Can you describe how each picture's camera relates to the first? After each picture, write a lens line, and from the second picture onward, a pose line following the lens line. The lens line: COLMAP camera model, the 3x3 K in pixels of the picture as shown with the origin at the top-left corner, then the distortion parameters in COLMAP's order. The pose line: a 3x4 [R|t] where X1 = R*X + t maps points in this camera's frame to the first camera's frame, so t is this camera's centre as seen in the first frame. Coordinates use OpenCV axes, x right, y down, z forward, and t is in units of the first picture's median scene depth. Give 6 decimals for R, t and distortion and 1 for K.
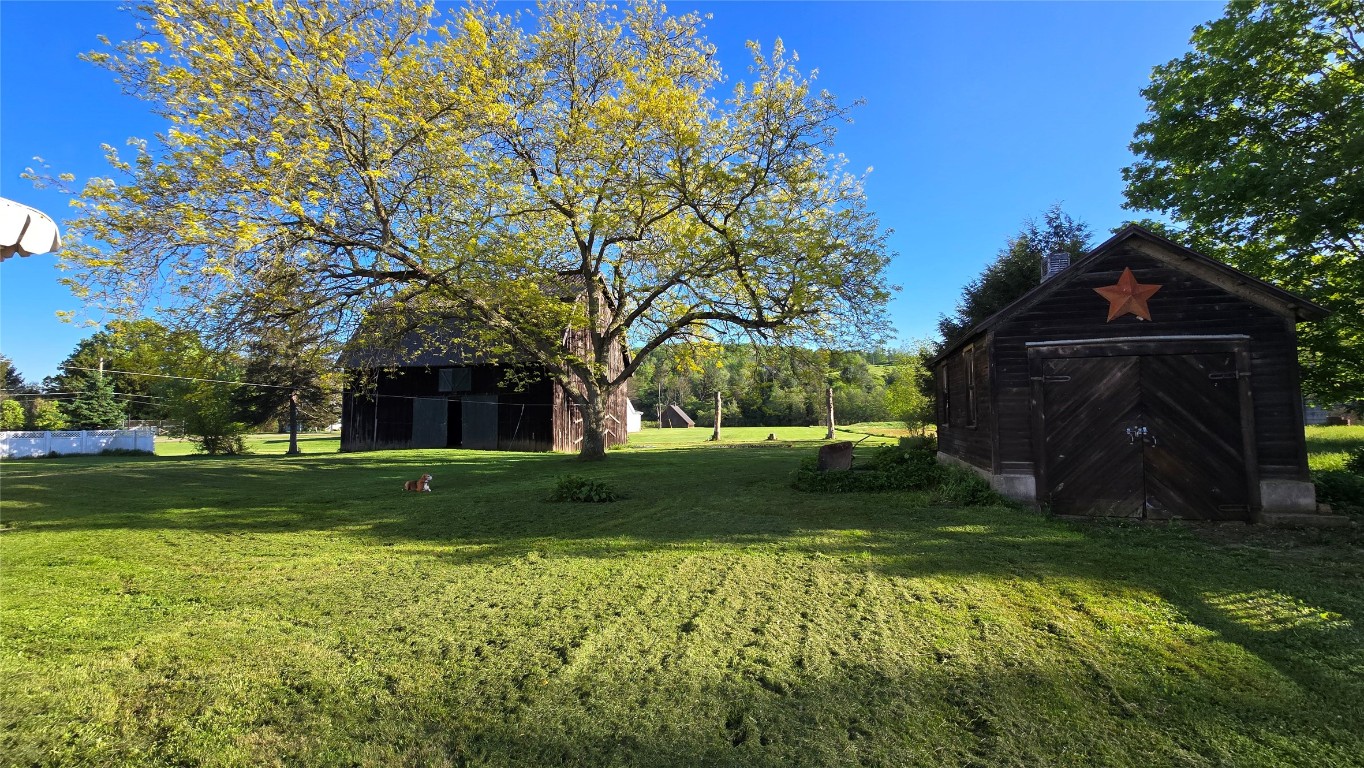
lens RADIAL K [[552.8, 0, 678.2], [0, 552.8, 381.6], [0, 0, 1]] dist [-0.000881, -0.000278]
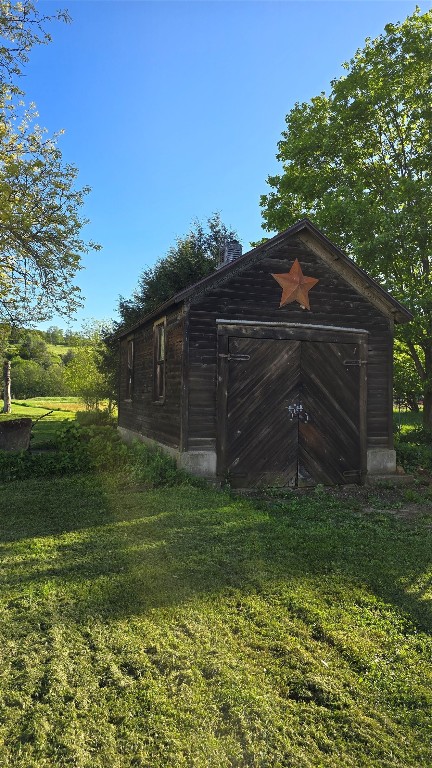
lens RADIAL K [[527.7, 0, 213.2], [0, 527.7, 388.7], [0, 0, 1]] dist [0.084104, -0.003470]
pose [[0.803883, 0.028998, 0.594080, 0.067186], [-0.063853, 0.997246, 0.037726, 0.019709], [-0.591350, -0.068261, 0.803521, 0.241812]]
